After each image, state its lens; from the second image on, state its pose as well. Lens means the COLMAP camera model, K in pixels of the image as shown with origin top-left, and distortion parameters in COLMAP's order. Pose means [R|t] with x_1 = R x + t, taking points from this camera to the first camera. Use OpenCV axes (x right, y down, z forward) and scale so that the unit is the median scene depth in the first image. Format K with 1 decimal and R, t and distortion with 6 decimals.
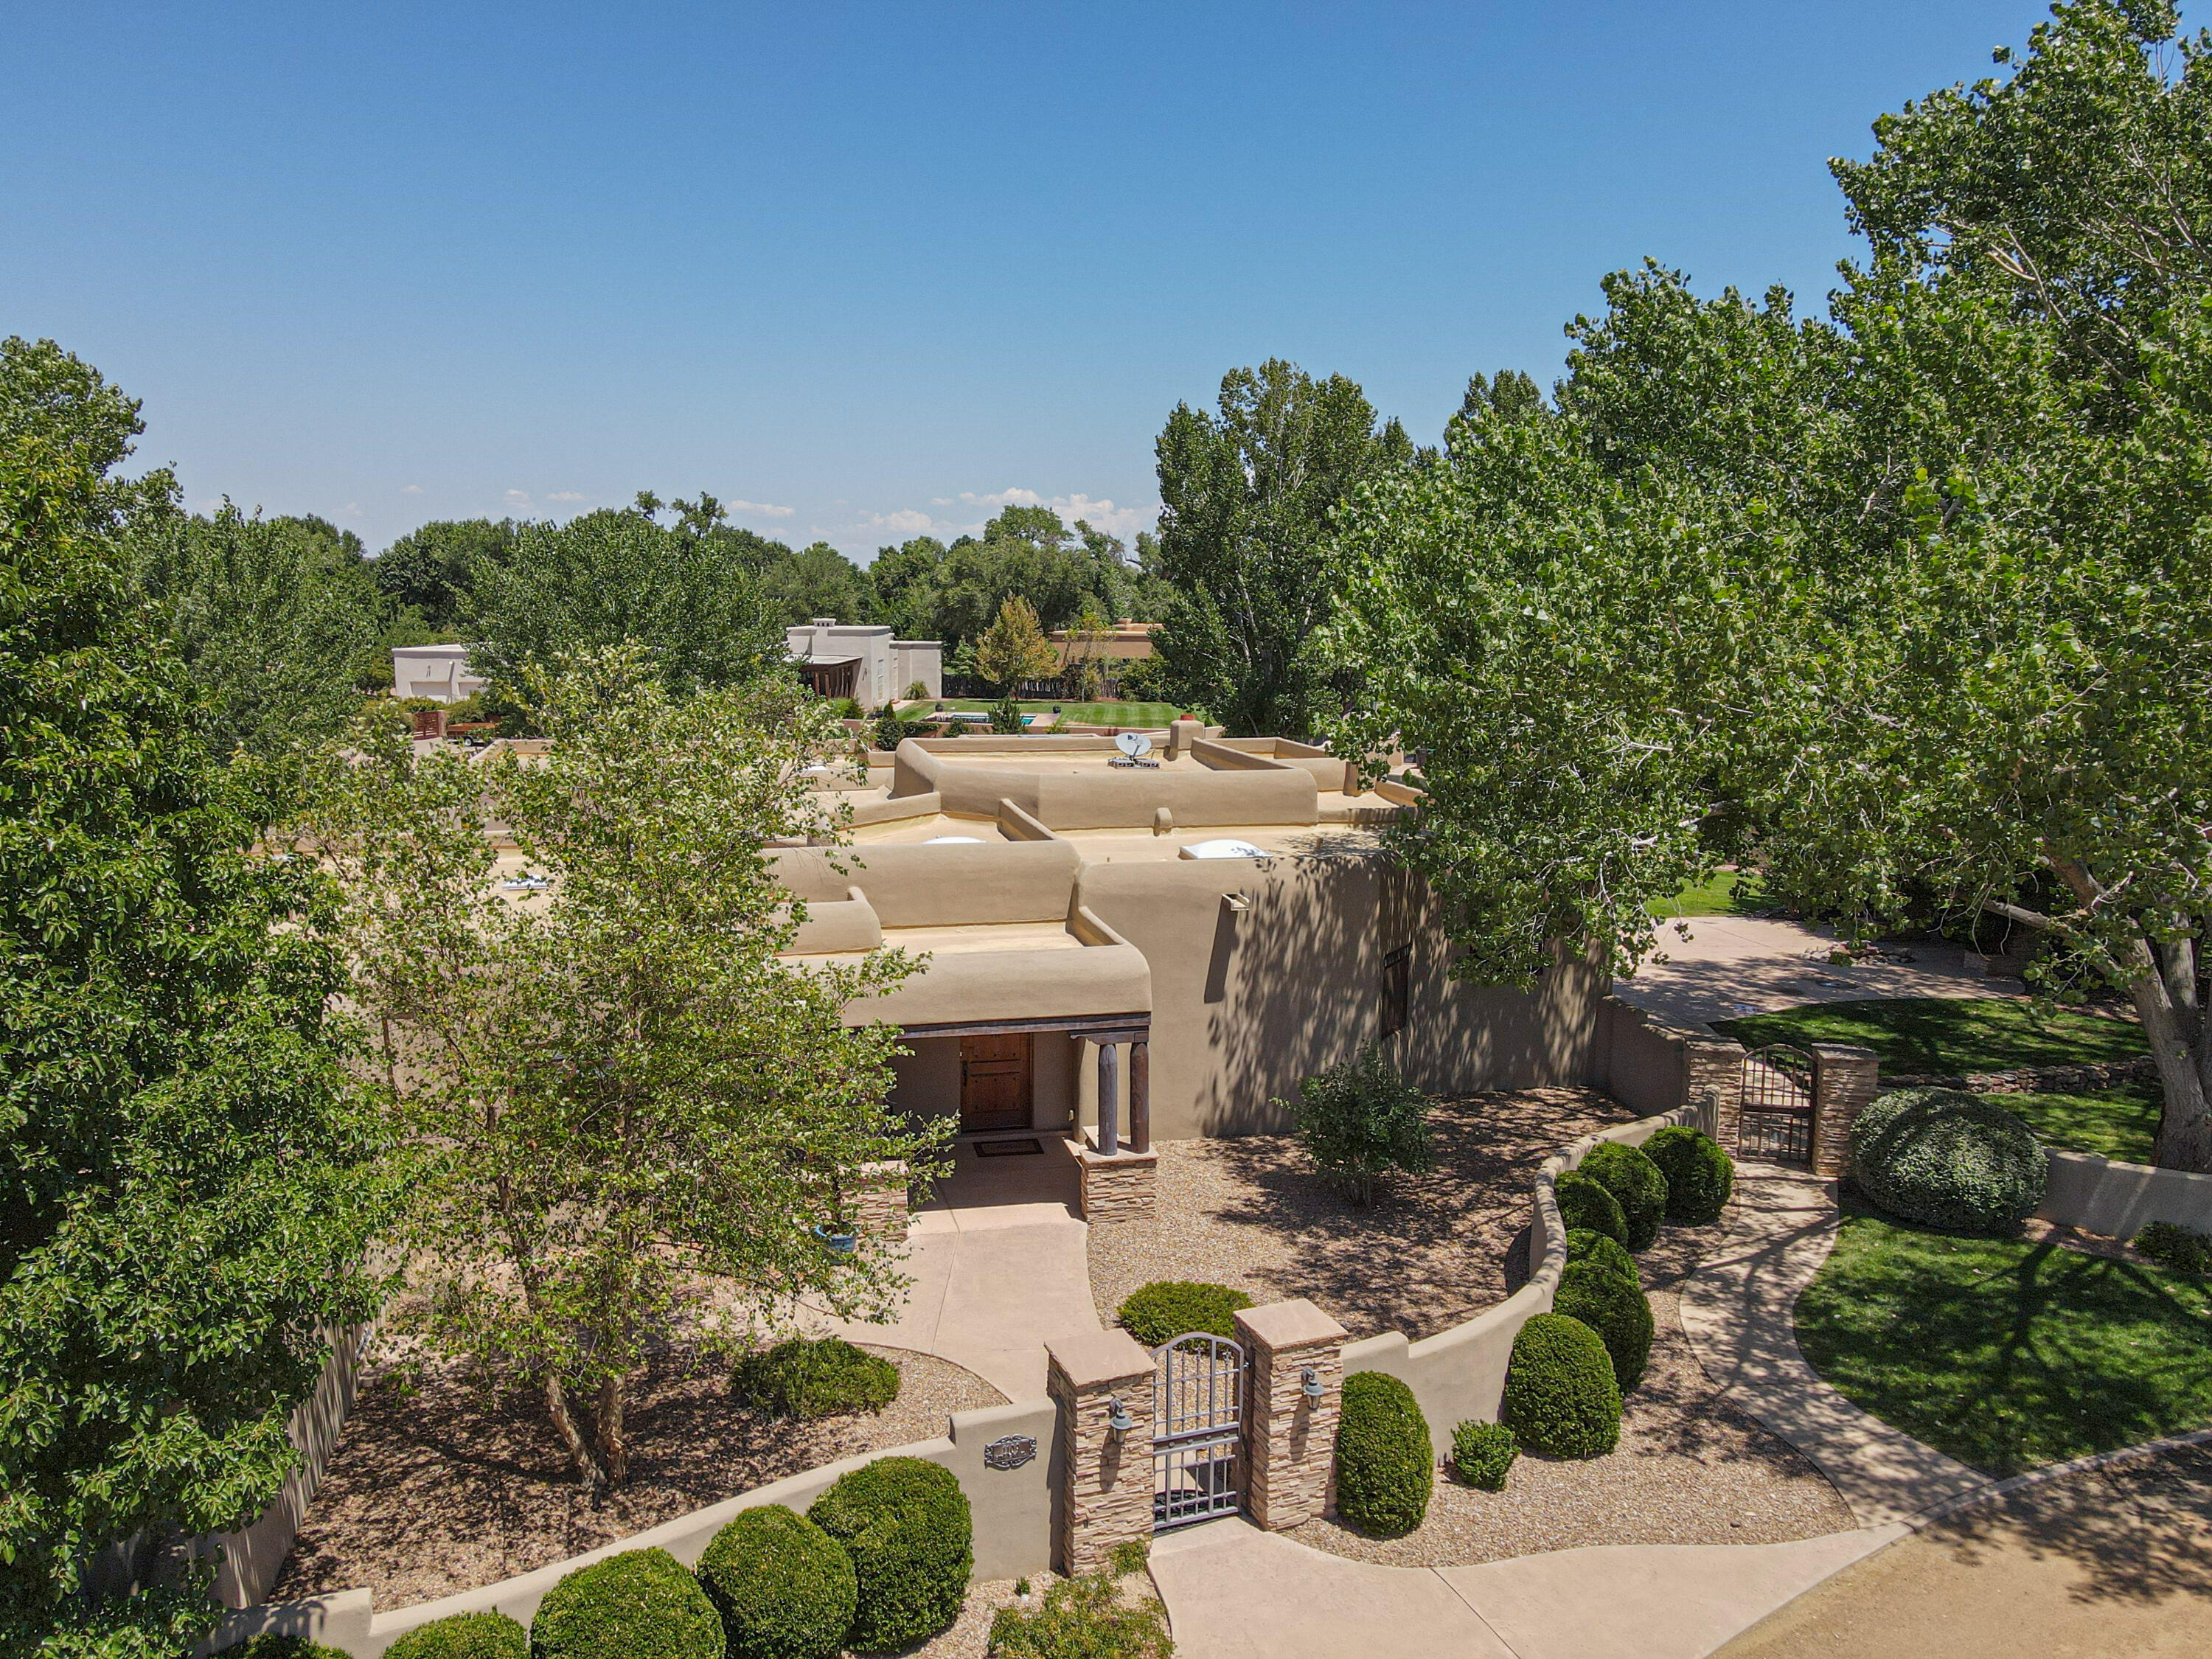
lens RADIAL K [[1591.3, 0, 1102.6], [0, 1591.3, 831.6], [0, 0, 1]] dist [0.030073, 0.008361]
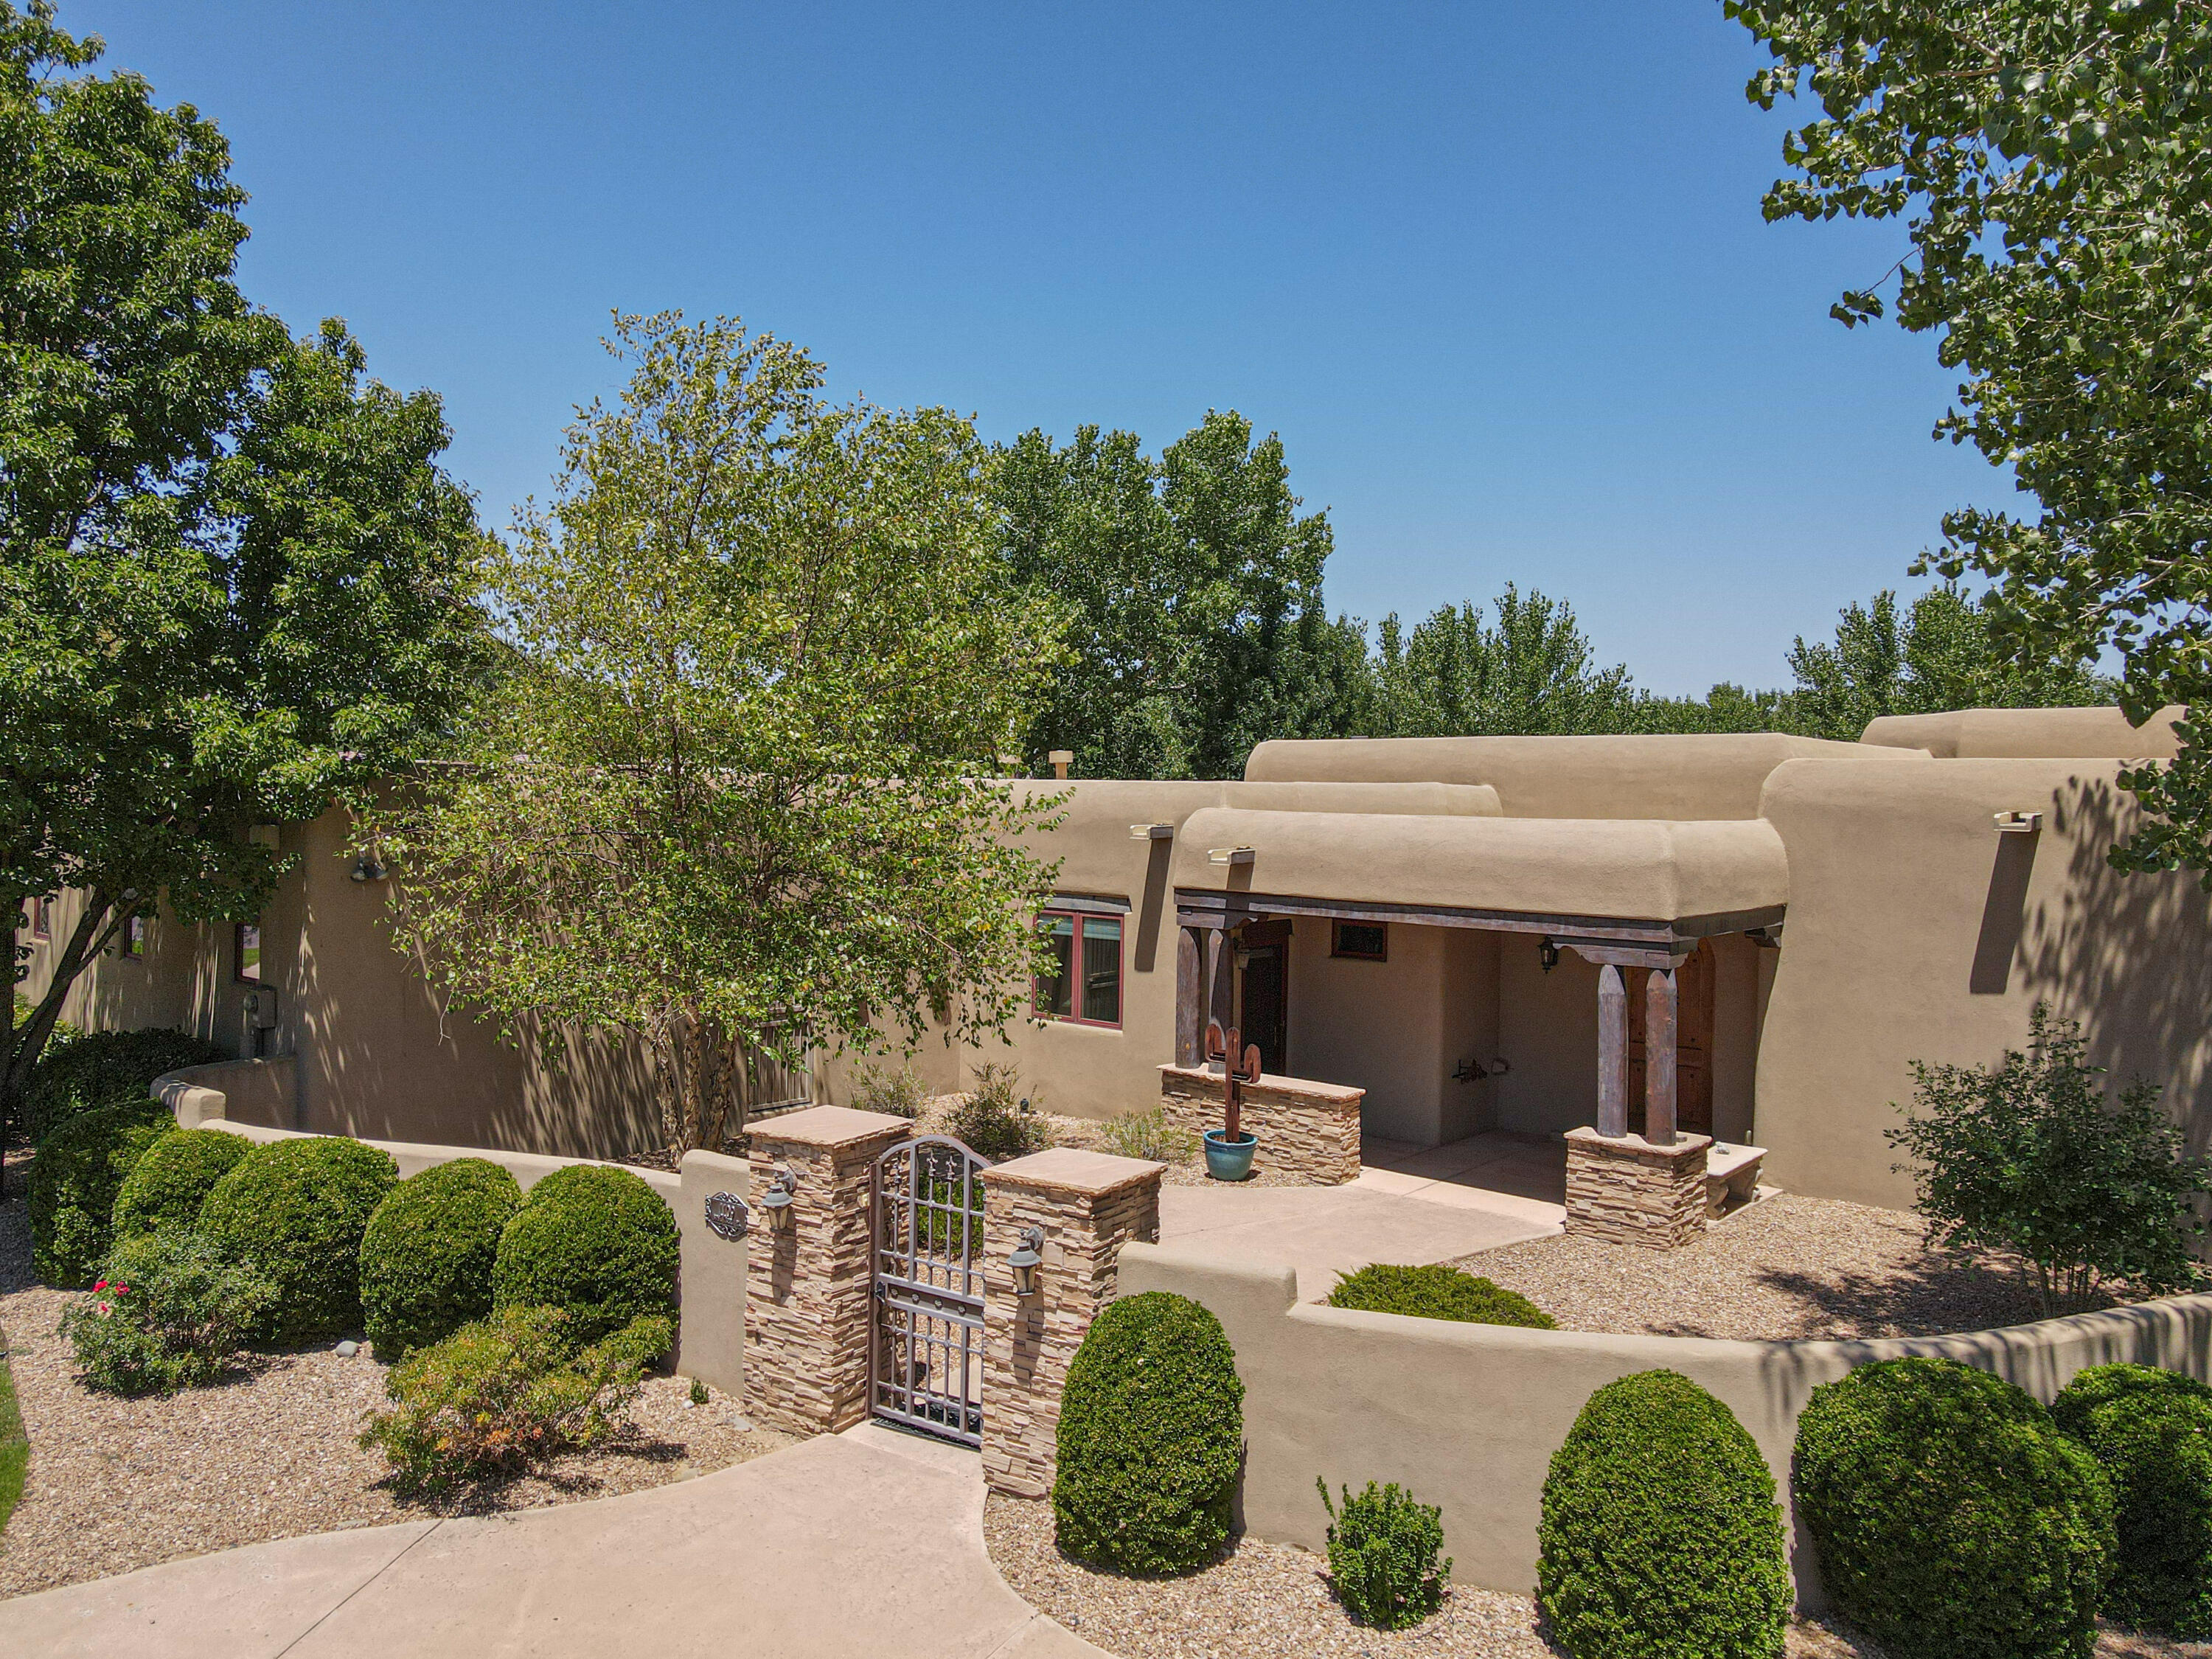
lens RADIAL K [[1591.3, 0, 1107.7], [0, 1591.3, 824.7], [0, 0, 1]] dist [0.030073, 0.008361]
pose [[0.565447, 0.010075, -0.824723, 0.643888], [-0.126225, 0.989203, -0.074458, 0.224333], [0.815069, 0.146203, 0.560614, 0.655772]]
